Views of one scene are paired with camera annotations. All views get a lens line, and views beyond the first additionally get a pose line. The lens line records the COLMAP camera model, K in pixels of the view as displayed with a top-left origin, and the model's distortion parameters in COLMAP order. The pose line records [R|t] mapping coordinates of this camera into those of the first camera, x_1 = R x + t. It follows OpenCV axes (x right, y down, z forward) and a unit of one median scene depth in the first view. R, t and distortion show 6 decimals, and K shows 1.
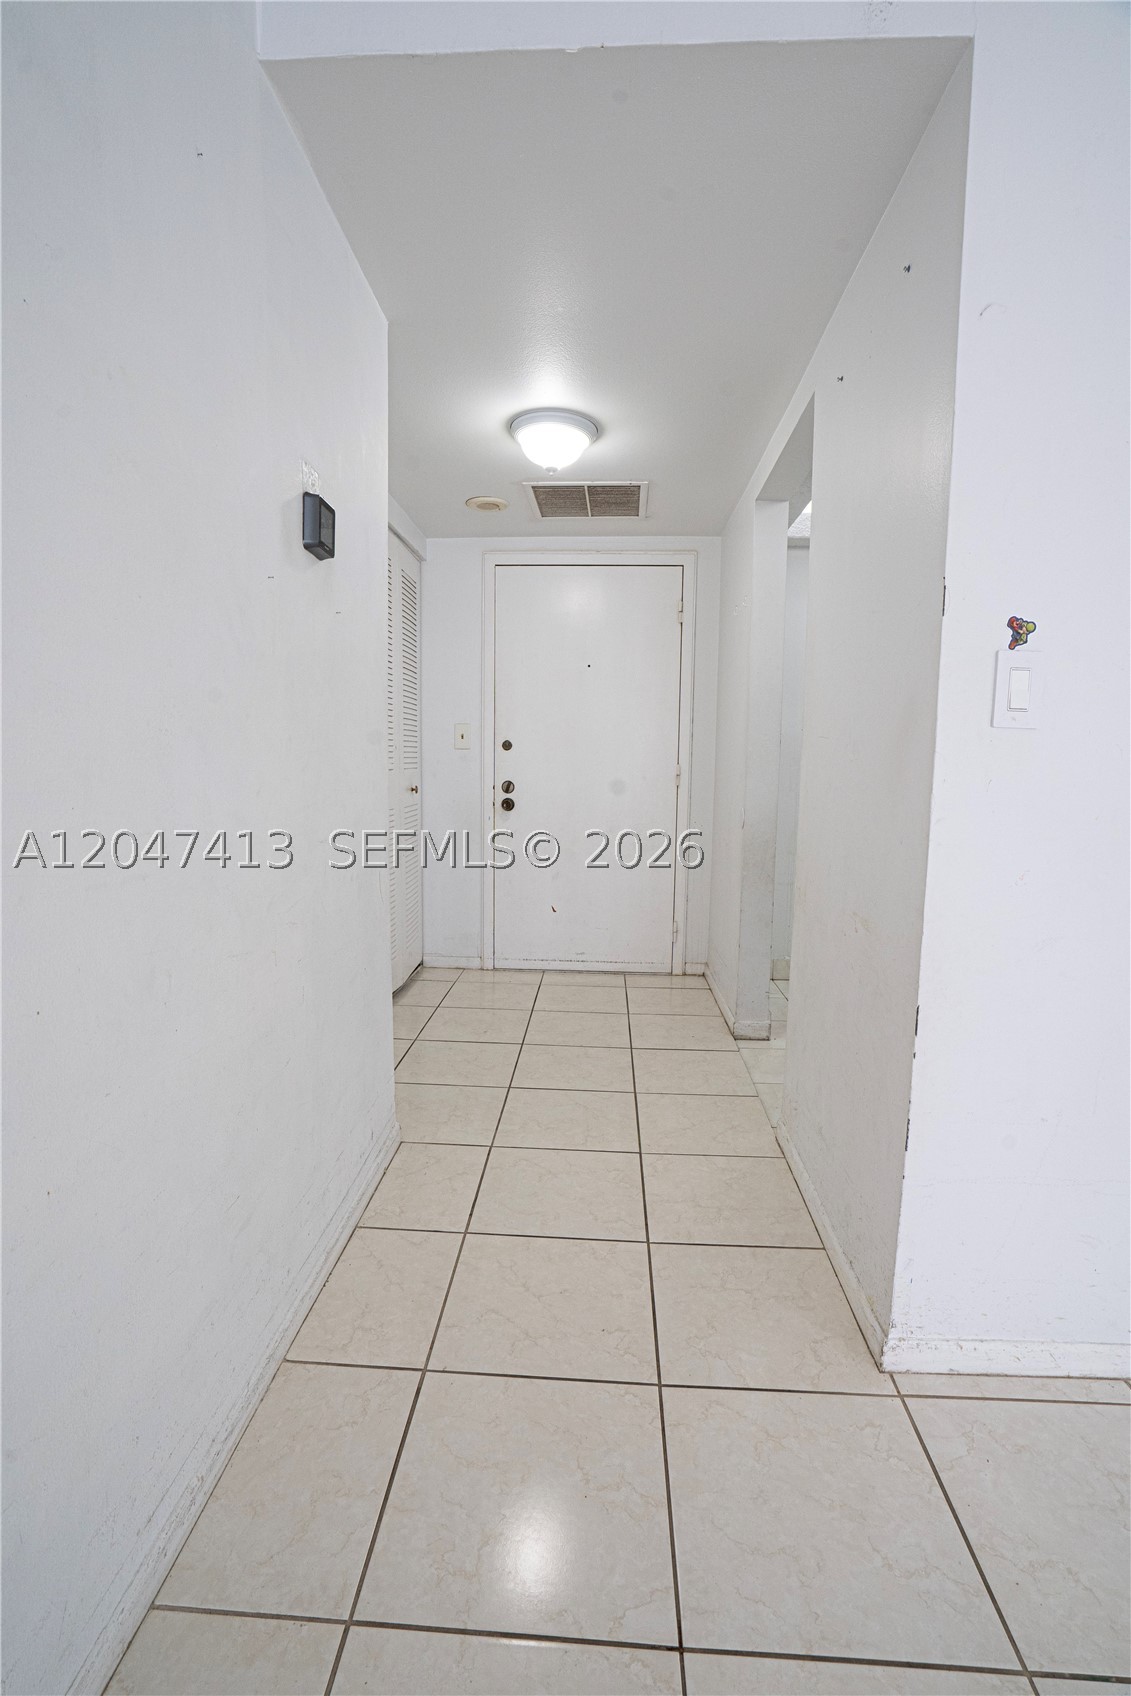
lens RADIAL K [[807.2, 0, 565.5], [0, 807.2, 848.0], [0, 0, 1]] dist [-0.065367, 0.025910]
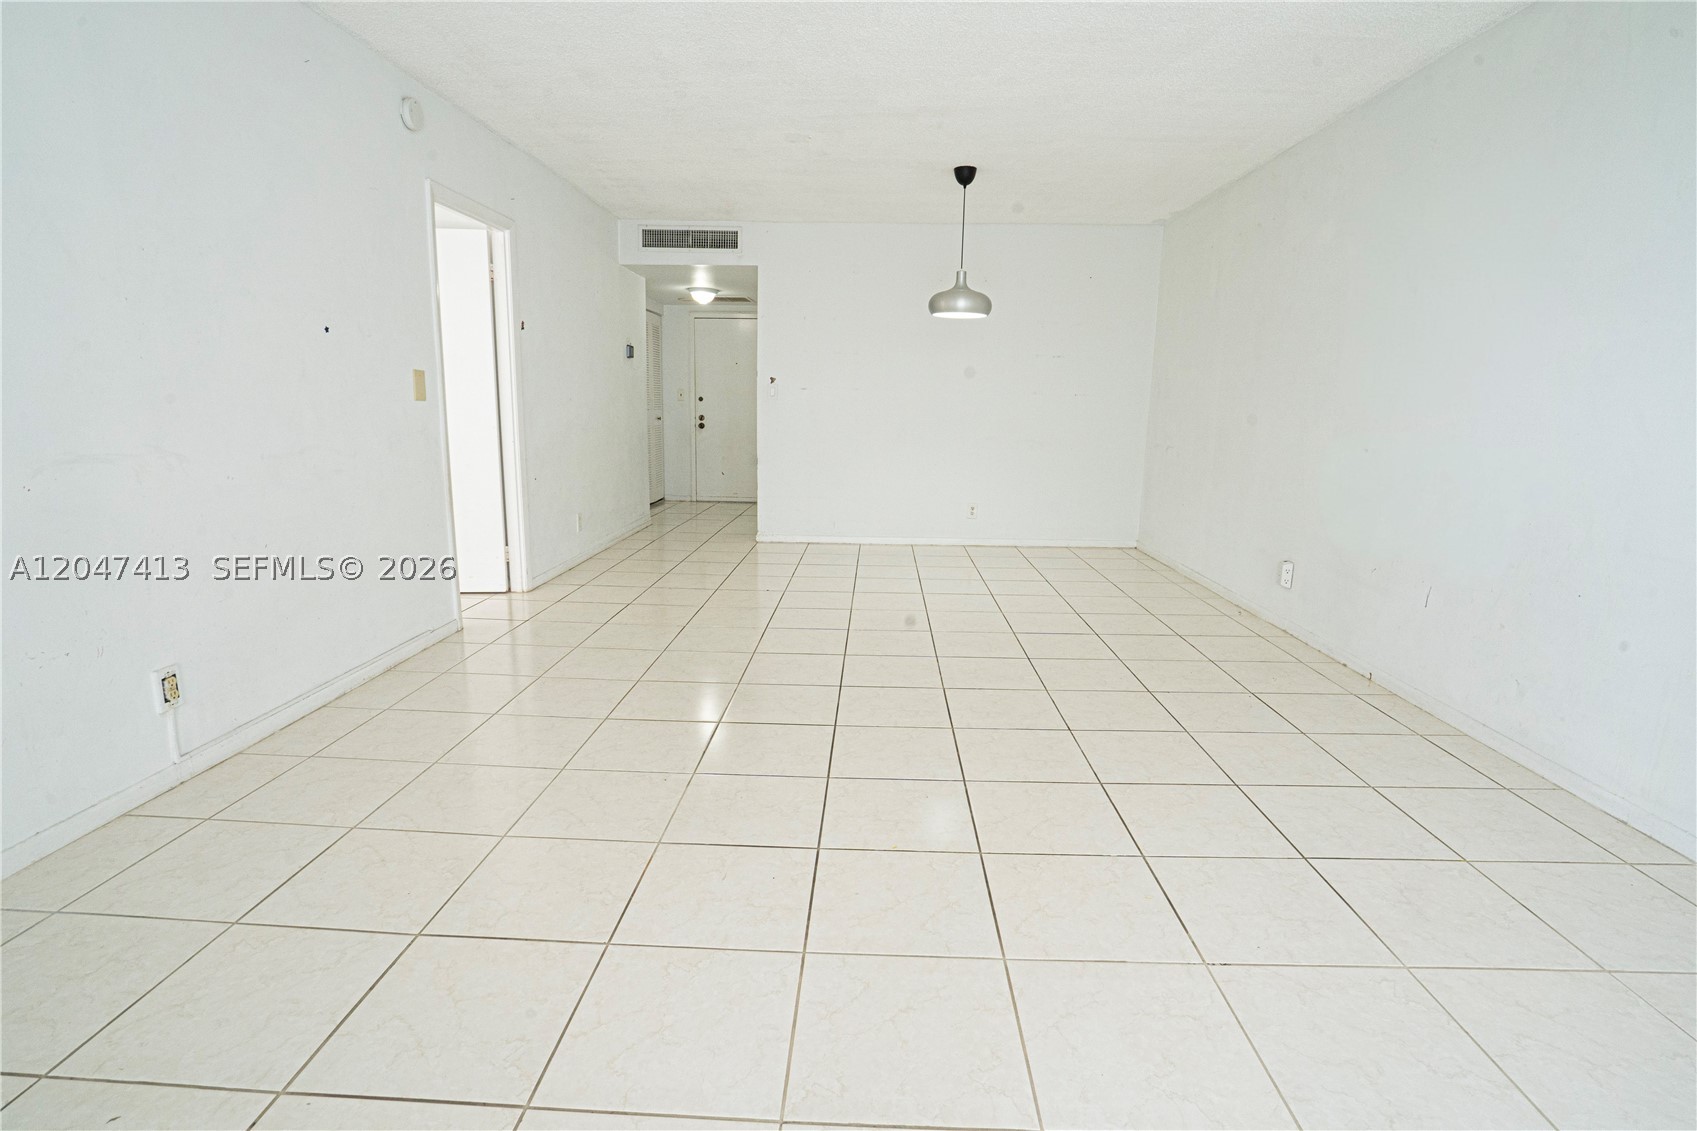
lens RADIAL K [[807.6, 0, 848.5], [0, 807.6, 565.5], [0, 0, 1]] dist [-0.065367, 0.025910]
pose [[0.999689, 0.003914, 0.024636, 0.283317], [-0.006001, 0.996345, 0.085205, 0.140021], [-0.024213, -0.085326, 0.996059, -1.267589]]
